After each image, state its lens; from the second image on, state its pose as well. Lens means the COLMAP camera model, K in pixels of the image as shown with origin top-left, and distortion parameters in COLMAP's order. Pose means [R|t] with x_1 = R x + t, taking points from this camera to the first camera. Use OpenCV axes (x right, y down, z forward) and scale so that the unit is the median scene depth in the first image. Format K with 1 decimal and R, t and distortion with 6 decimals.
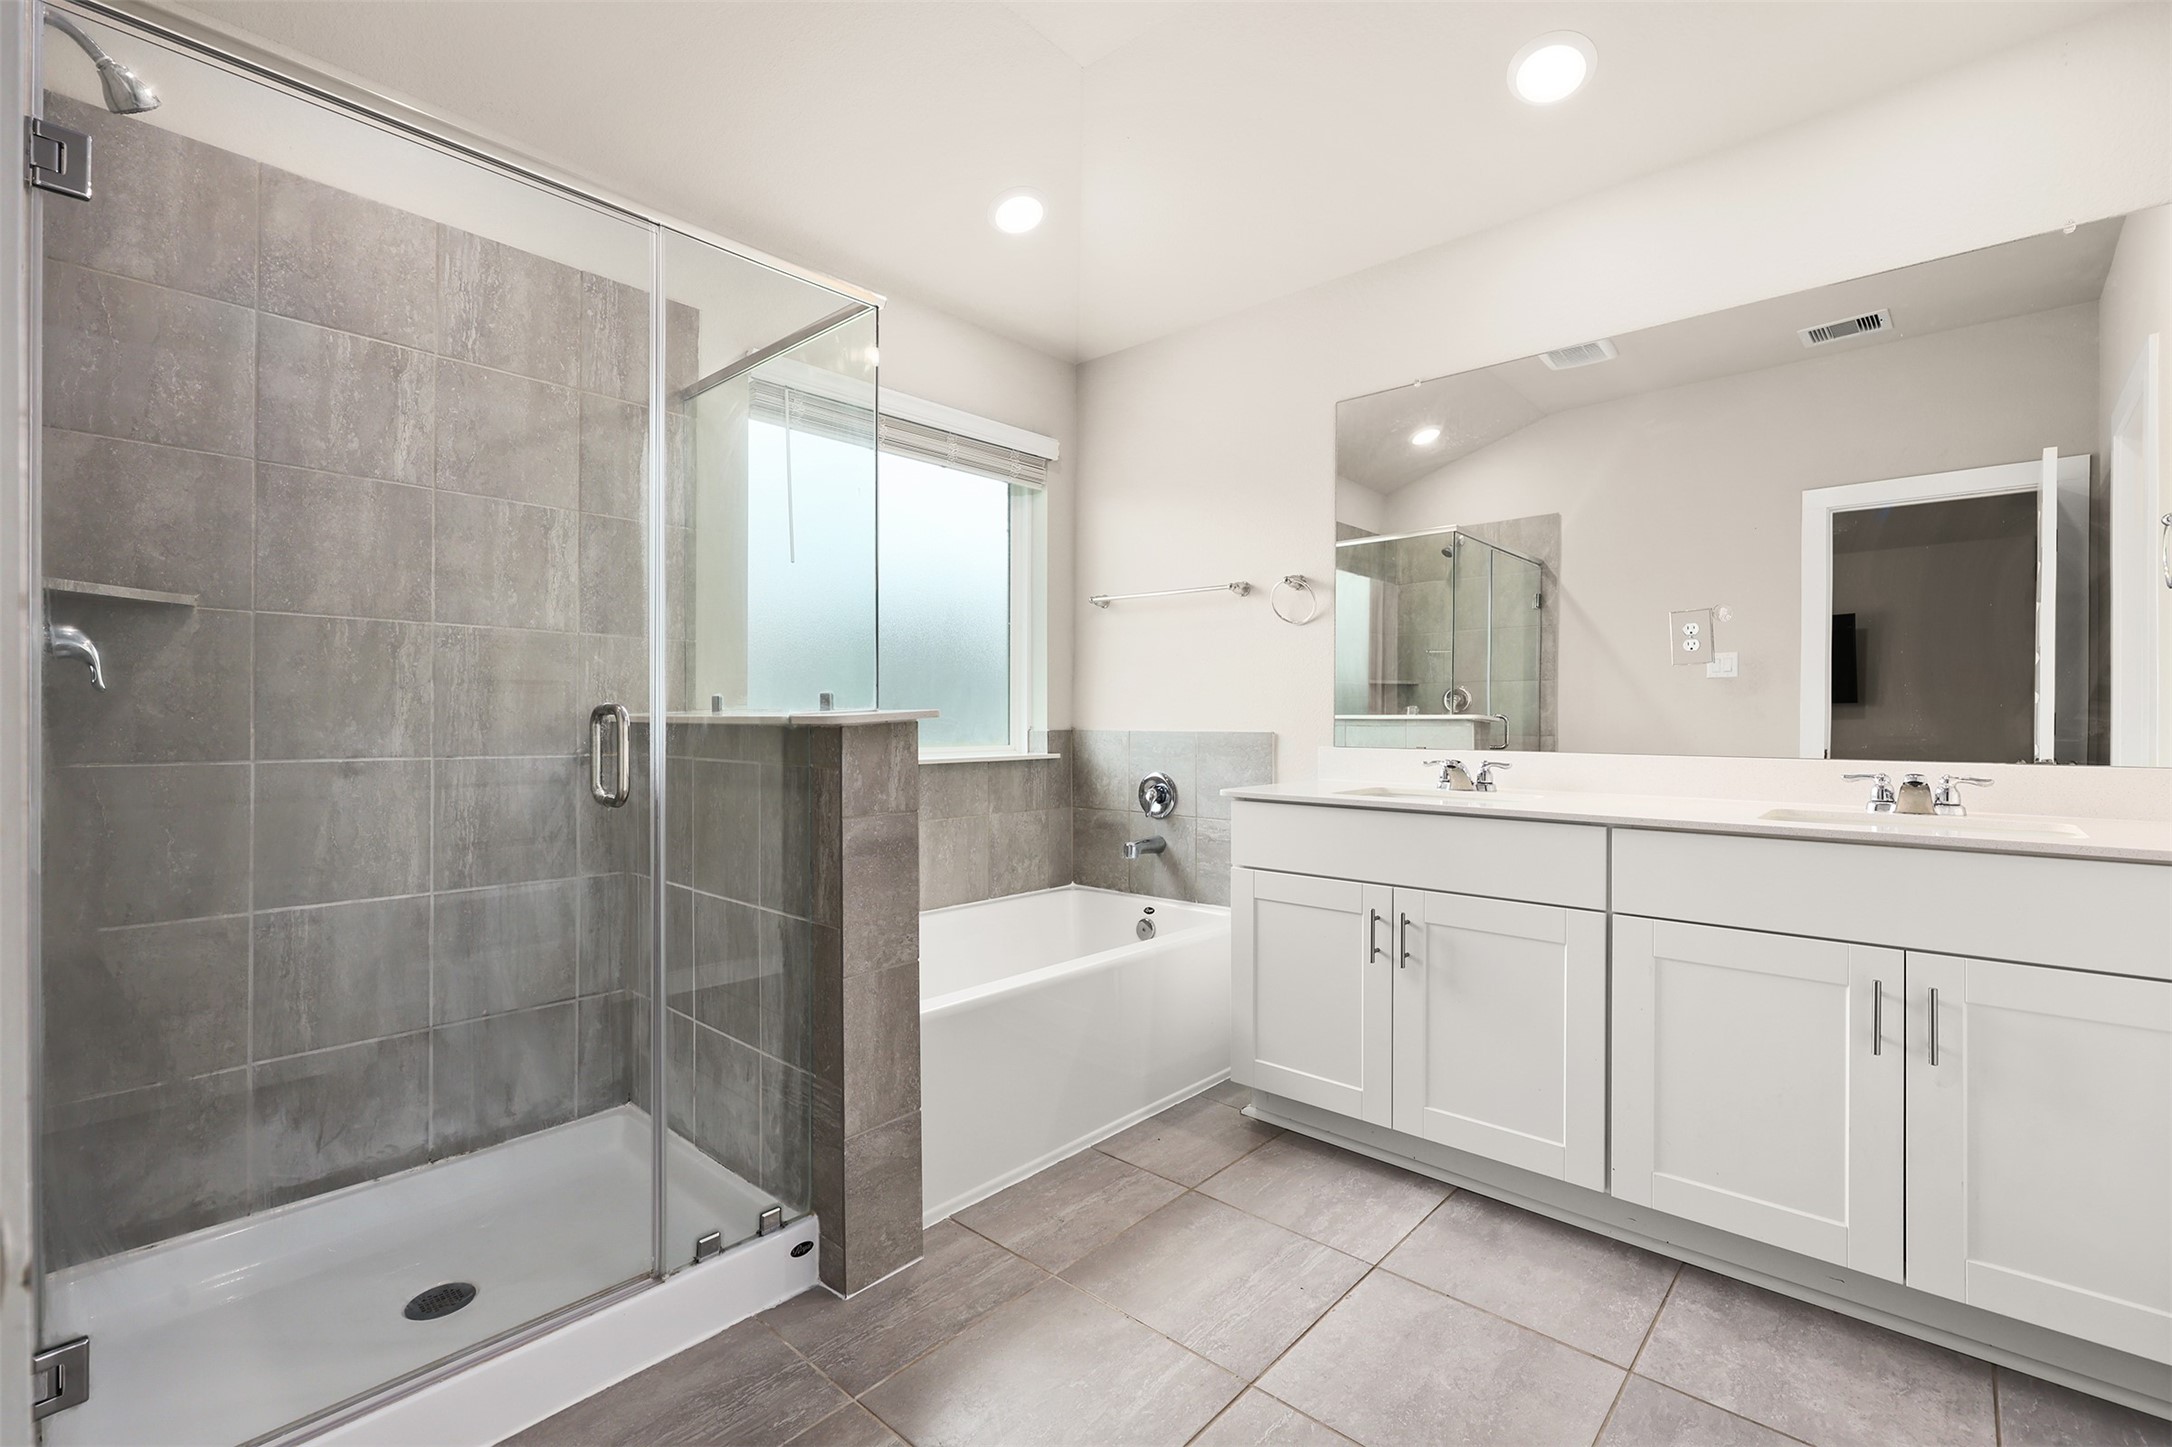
lens RADIAL K [[943.7, 0, 1092.7], [0, 943.7, 723.8], [0, 0, 1]] dist [-0.002224, -0.000220]
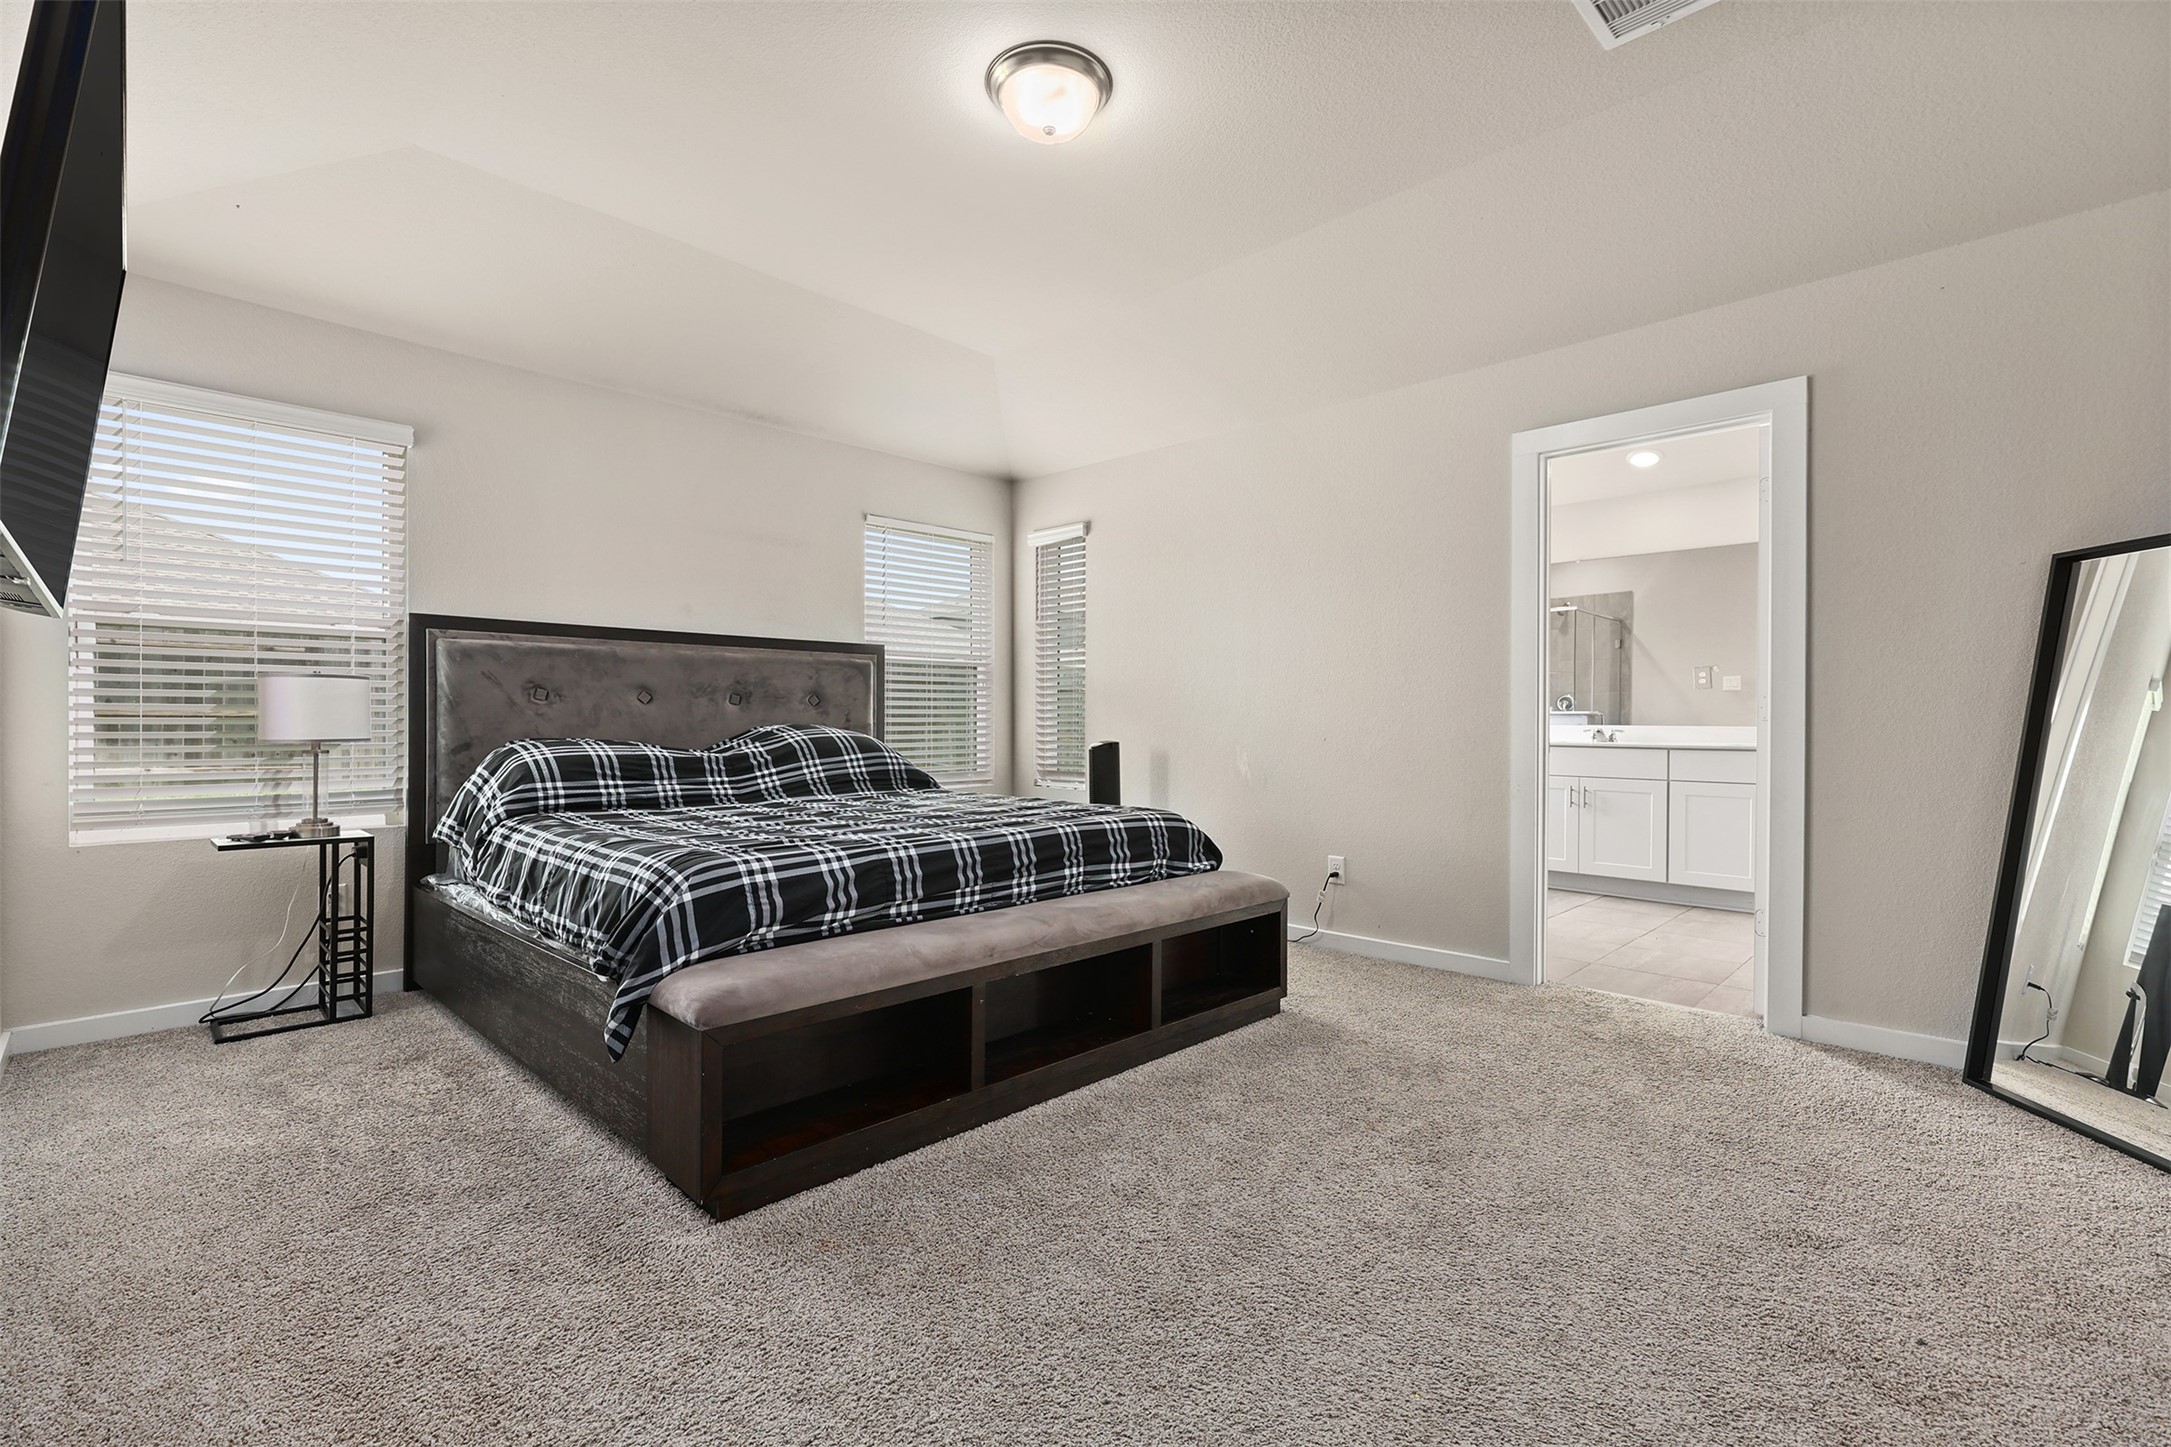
lens RADIAL K [[943.3, 0, 1079.9], [0, 943.3, 723.9], [0, 0, 1]] dist [-0.002224, -0.000220]
pose [[0.998975, 0.005224, -0.044960, -0.402857], [-0.005248, 0.999986, -0.000418, 0.016744], [0.044957, 0.000653, 0.998989, -0.703713]]
